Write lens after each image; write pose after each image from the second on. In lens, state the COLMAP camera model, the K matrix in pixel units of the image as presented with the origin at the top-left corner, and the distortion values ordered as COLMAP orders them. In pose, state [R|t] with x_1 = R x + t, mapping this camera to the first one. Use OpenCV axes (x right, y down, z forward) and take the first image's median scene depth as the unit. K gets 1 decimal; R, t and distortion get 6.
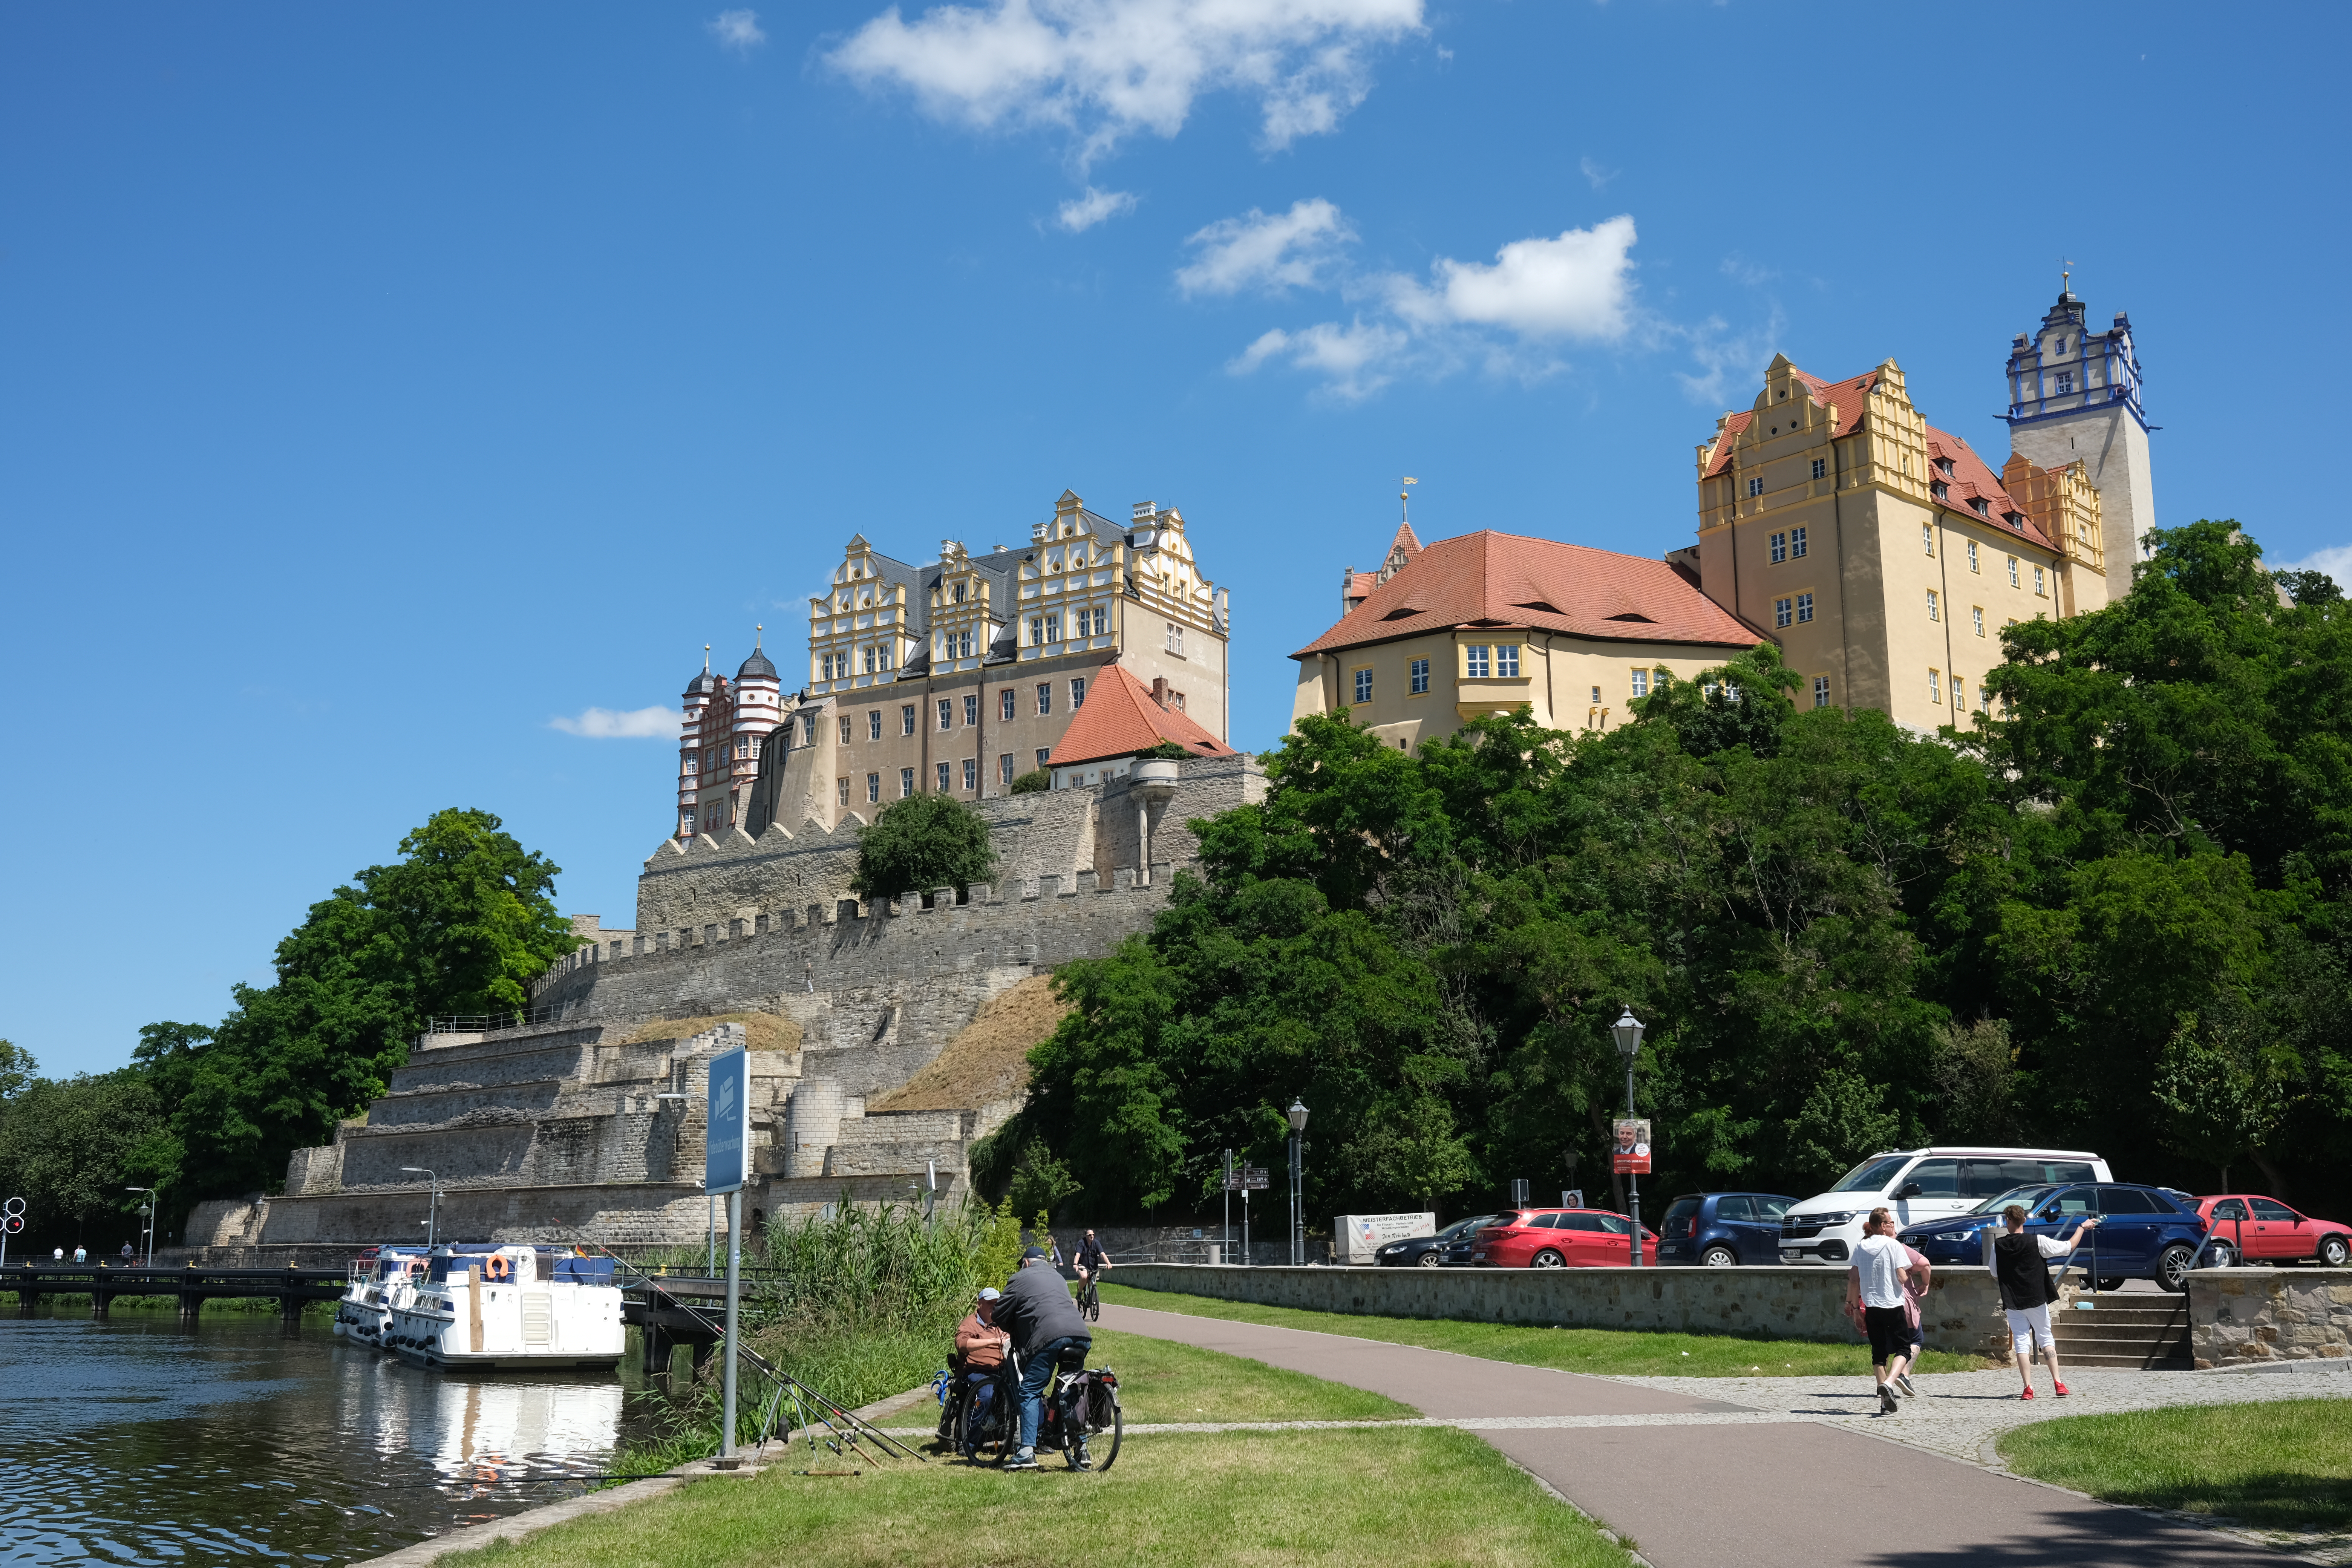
lens RADIAL K [[2376.3, 0, 1189.3], [0, 2376.3, 788.7], [0, 0, 1]] dist [-0.059893, 0.161370]
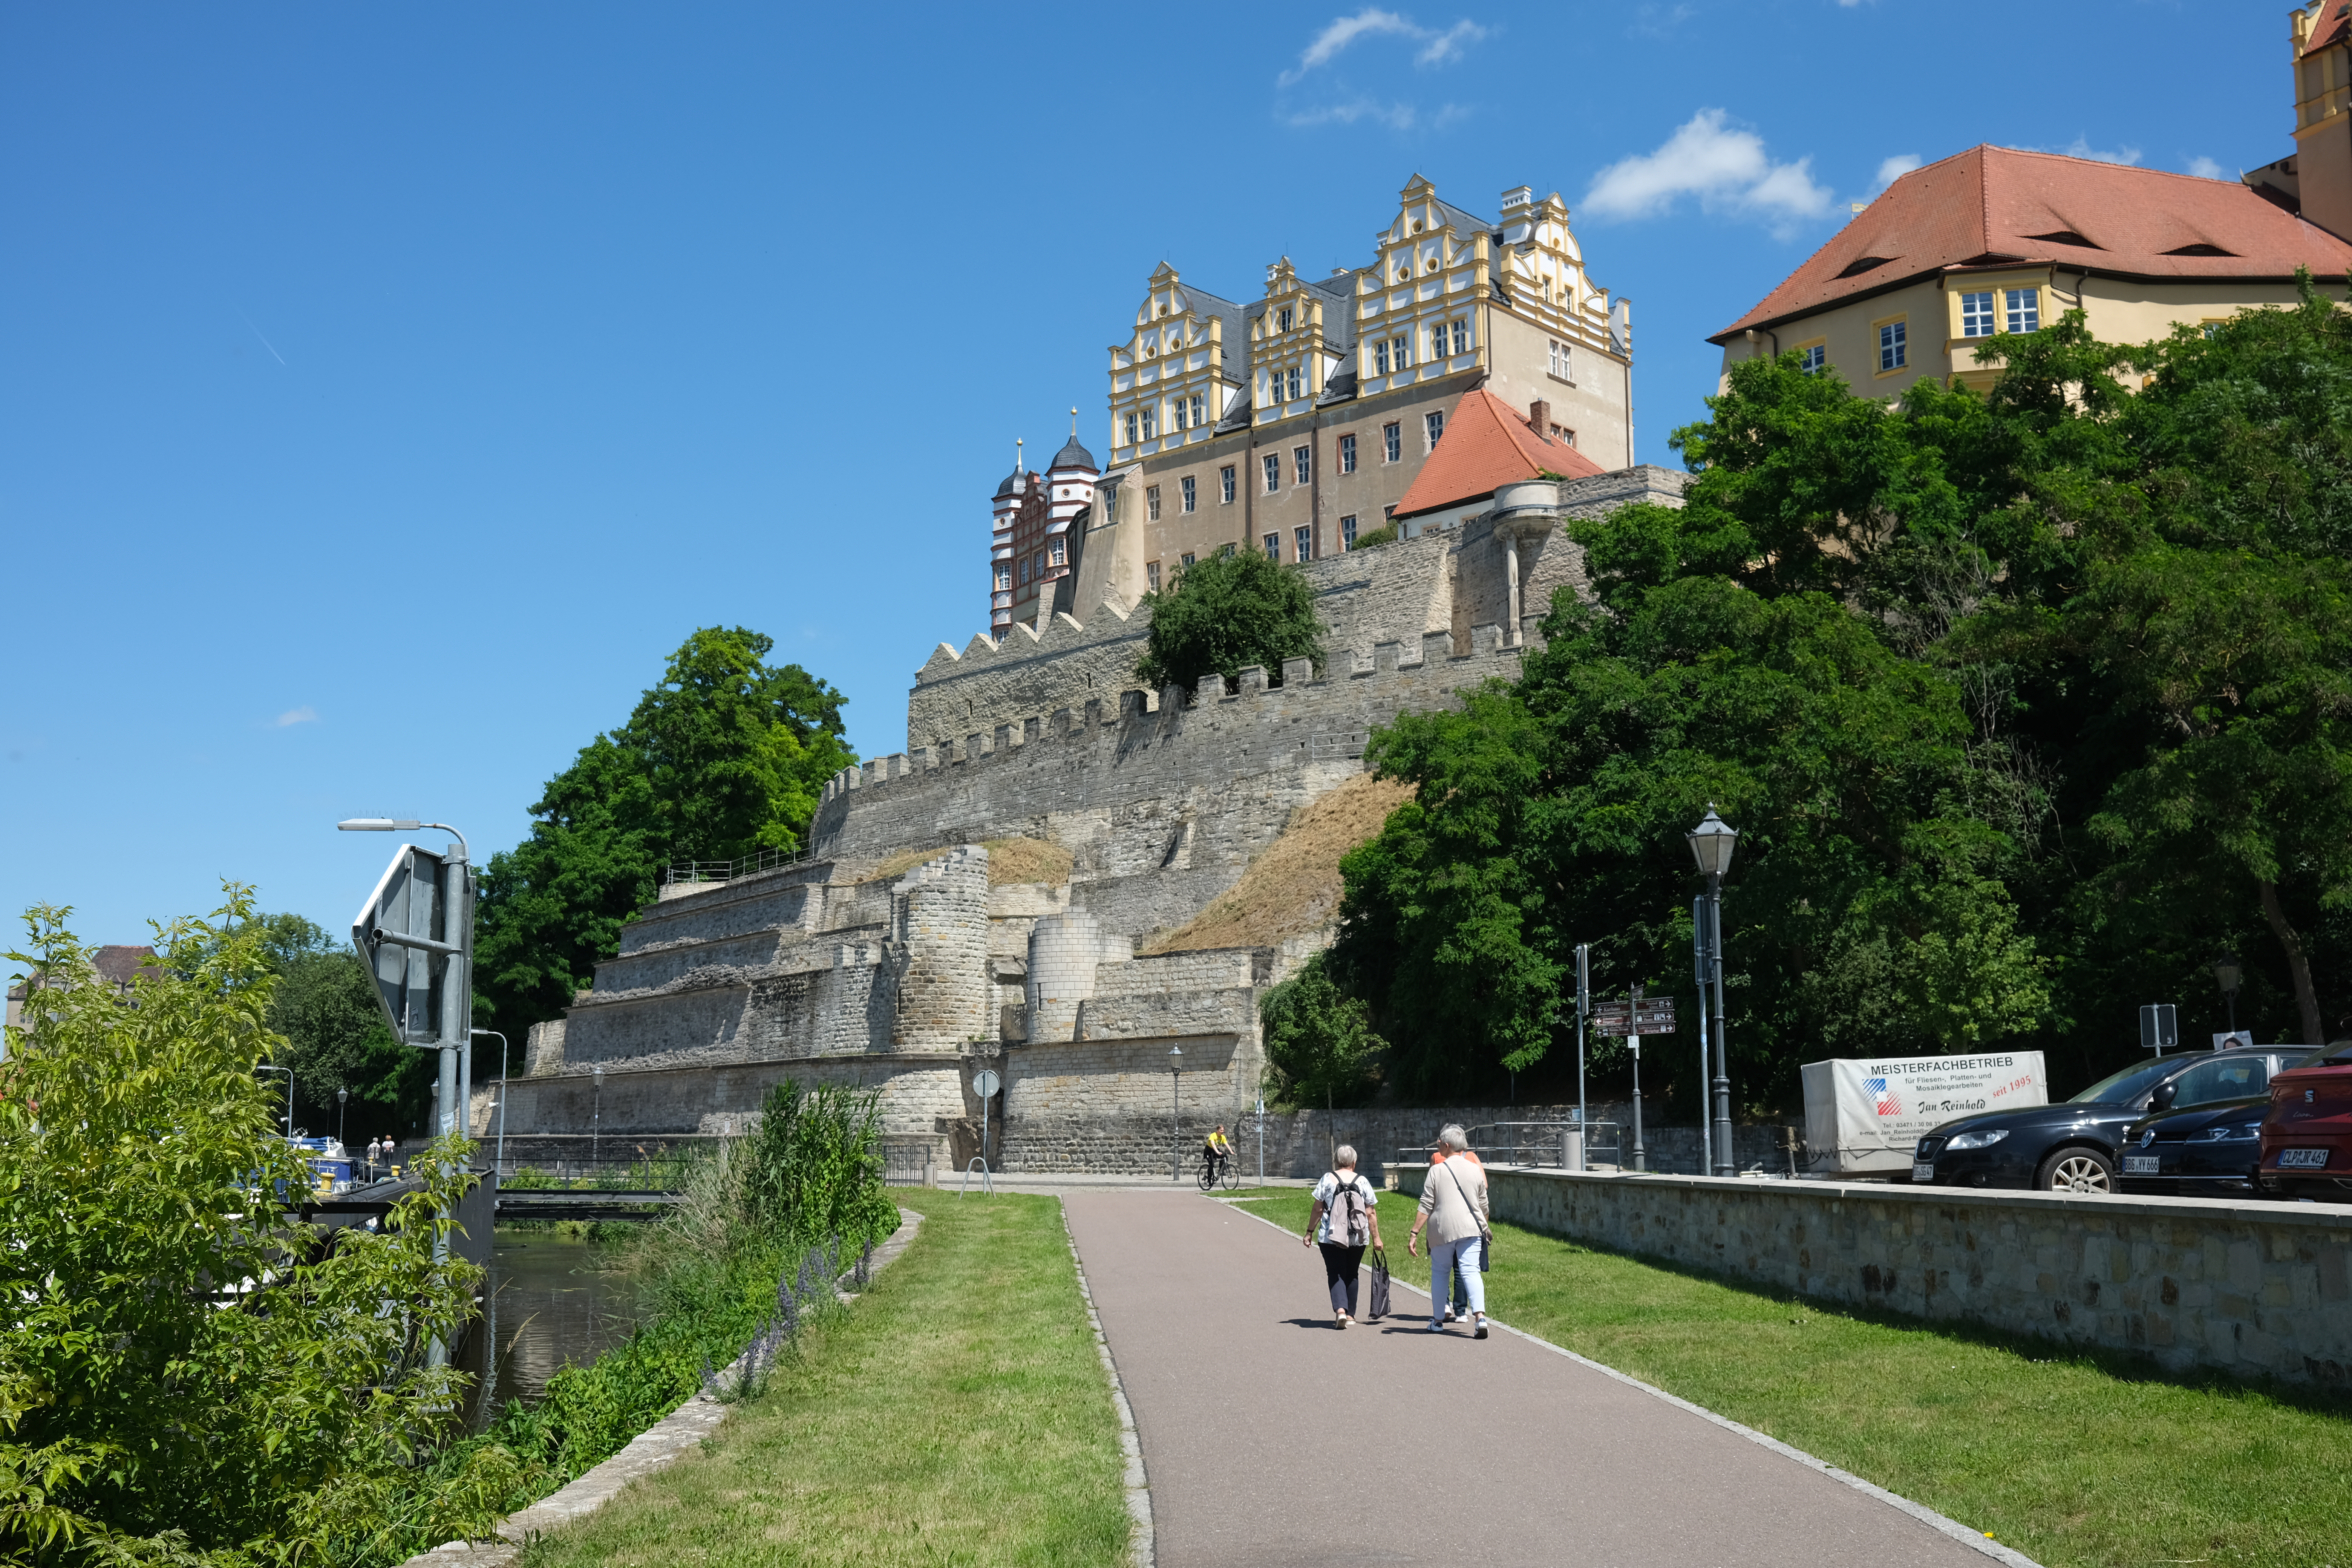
lens RADIAL K [[2376.3, 0, 1189.3], [0, 2376.3, 788.7], [0, 0, 1]] dist [-0.059893, 0.161370]
pose [[0.982959, -0.027348, -0.181780, 0.013661], [0.035454, 0.998510, 0.041494, 0.047355], [0.180375, -0.047232, 0.982463, 0.243393]]
